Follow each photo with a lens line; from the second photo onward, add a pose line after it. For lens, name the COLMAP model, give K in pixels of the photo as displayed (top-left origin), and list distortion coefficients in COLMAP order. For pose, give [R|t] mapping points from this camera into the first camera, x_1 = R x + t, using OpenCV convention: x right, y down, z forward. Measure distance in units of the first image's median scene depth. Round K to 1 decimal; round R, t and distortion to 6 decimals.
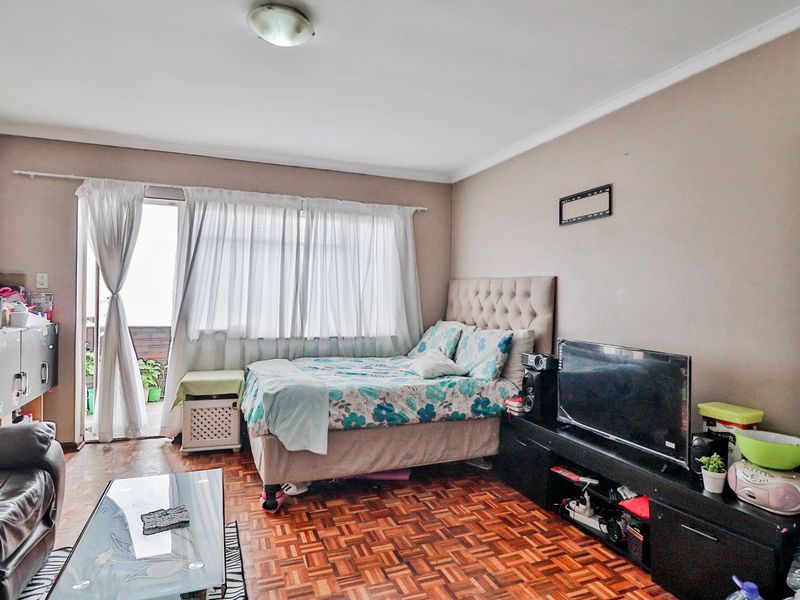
lens RADIAL K [[470.6, 0, 408.9], [0, 470.6, 296.4], [0, 0, 1]] dist [0.001950, 0.000180]
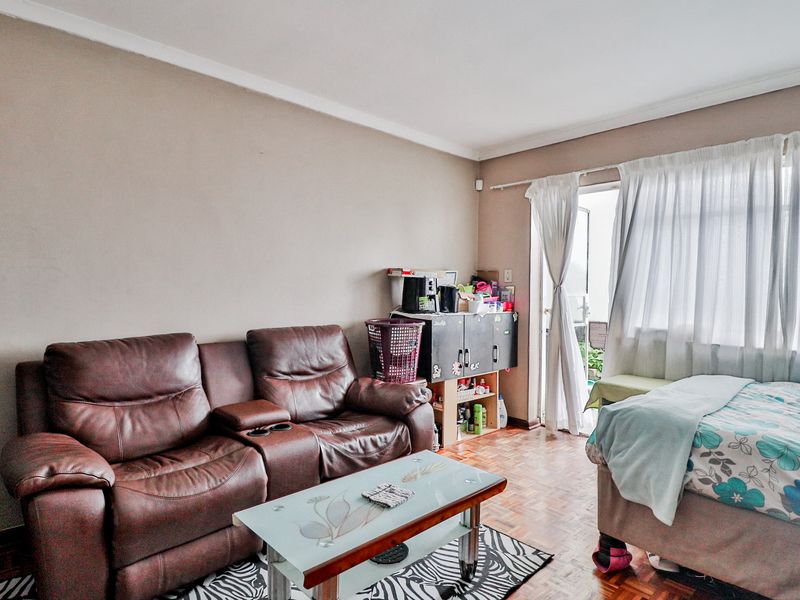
lens RADIAL K [[470.6, 0, 408.9], [0, 470.6, 296.4], [0, 0, 1]] dist [0.001950, 0.000180]
pose [[0.375889, 0.001146, -0.926664, 0.205028], [-0.010293, 0.999943, -0.002939, 0.022662], [0.926607, 0.010643, 0.375880, 0.313848]]
